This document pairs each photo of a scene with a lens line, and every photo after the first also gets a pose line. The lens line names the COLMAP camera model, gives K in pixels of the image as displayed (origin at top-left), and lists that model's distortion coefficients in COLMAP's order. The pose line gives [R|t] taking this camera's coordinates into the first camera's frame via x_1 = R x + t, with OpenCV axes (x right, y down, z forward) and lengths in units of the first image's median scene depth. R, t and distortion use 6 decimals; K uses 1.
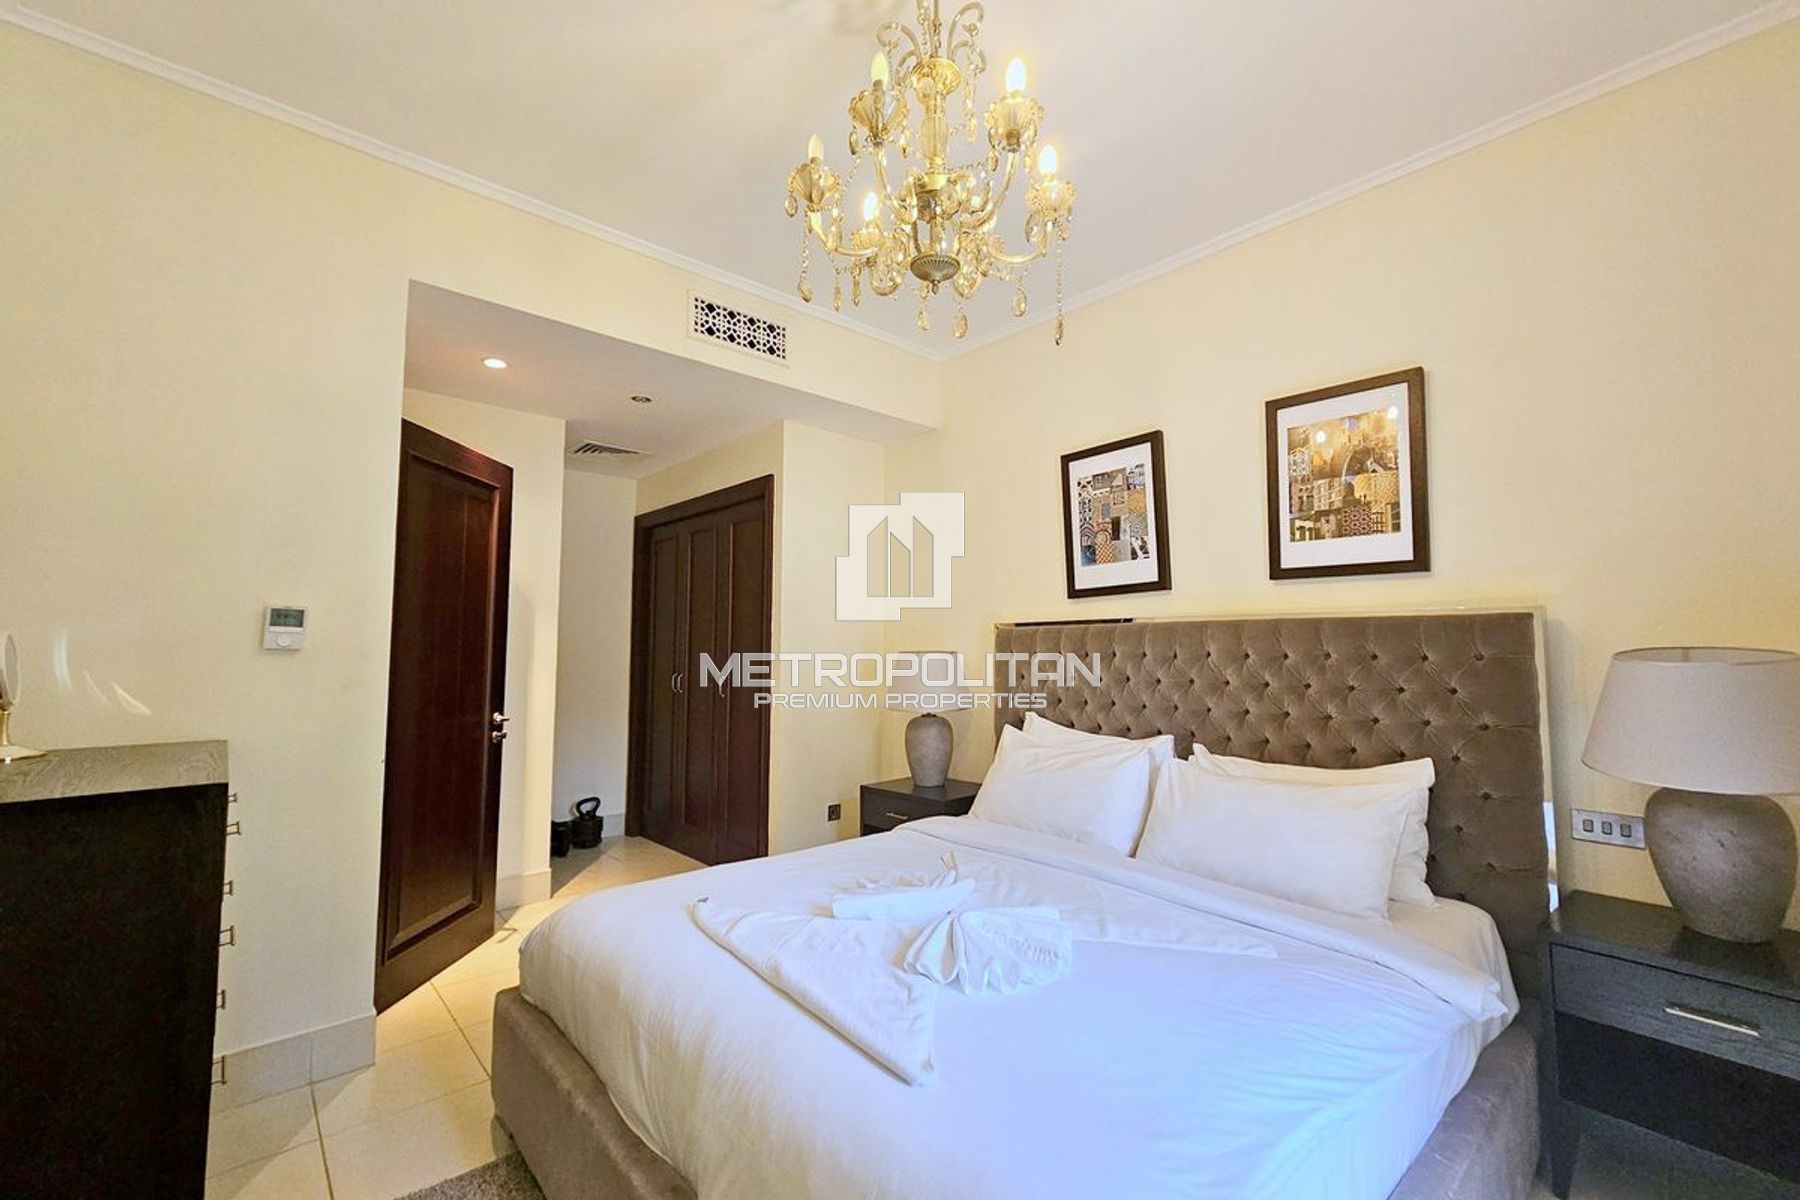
lens RADIAL K [[736.1, 0, 894.1], [0, 736.1, 604.4], [0, 0, 1]] dist [-0.000222, -0.000049]
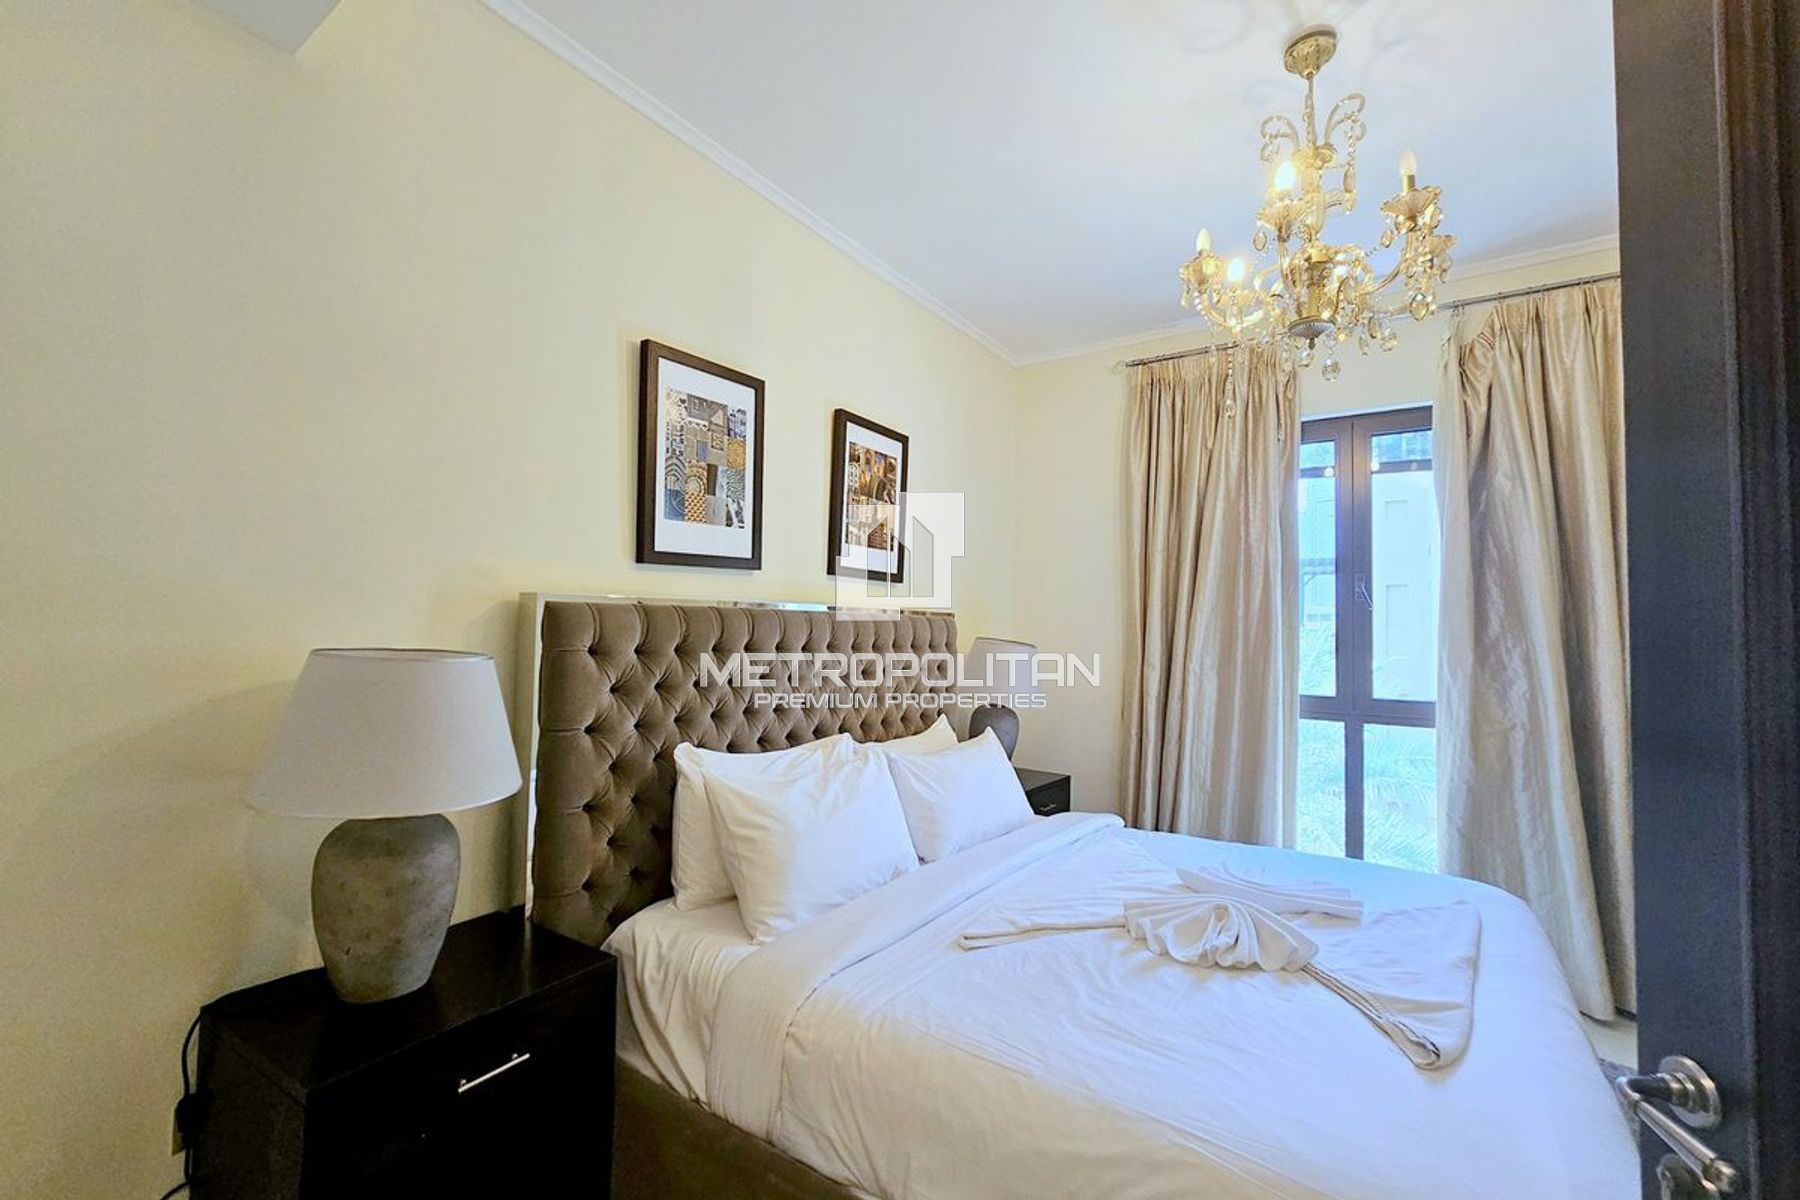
lens RADIAL K [[736.1, 0, 894.1], [0, 736.1, 604.4], [0, 0, 1]] dist [-0.000222, -0.000049]
pose [[-0.241035, 0.019720, 0.970316, -0.474113], [-0.076983, 0.996255, -0.039370, 0.039405], [-0.967458, -0.084187, -0.238614, 0.997770]]
